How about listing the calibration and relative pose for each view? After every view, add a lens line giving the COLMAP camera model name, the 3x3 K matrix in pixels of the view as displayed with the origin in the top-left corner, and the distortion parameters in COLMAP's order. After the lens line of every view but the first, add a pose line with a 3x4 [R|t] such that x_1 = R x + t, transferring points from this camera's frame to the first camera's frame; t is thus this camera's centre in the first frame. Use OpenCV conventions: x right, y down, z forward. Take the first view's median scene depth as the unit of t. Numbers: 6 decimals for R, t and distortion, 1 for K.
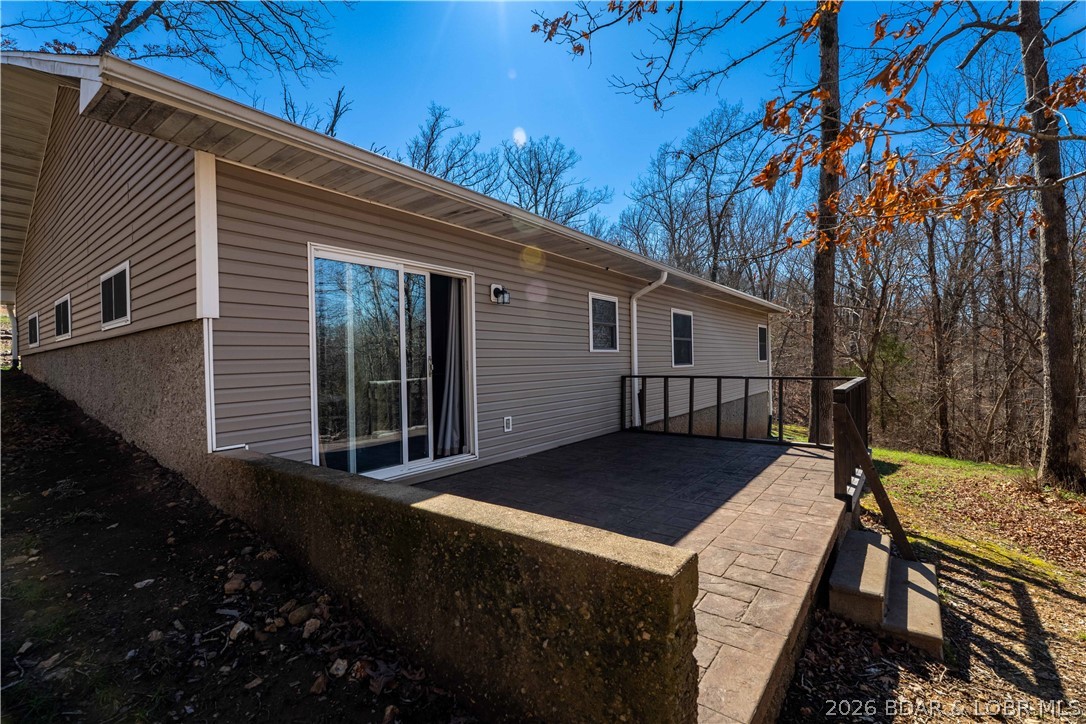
lens RADIAL K [[493.5, 0, 543.0], [0, 493.5, 362.0], [0, 0, 1]] dist [-0.005530, -0.000221]
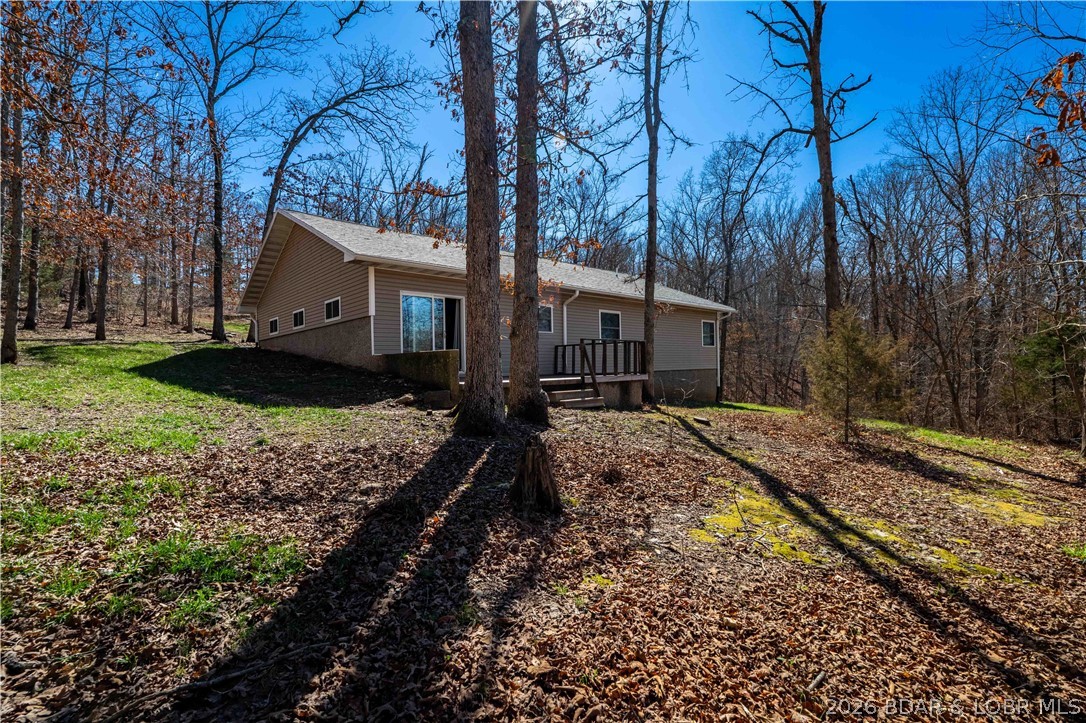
lens RADIAL K [[493.5, 0, 543.0], [0, 493.5, 361.5], [0, 0, 1]] dist [-0.005530, -0.000221]
pose [[0.986224, -0.001691, -0.165407, 0.427123], [0.000559, 0.999976, -0.006891, 0.103280], [0.165415, 0.006704, 0.986201, -0.885096]]
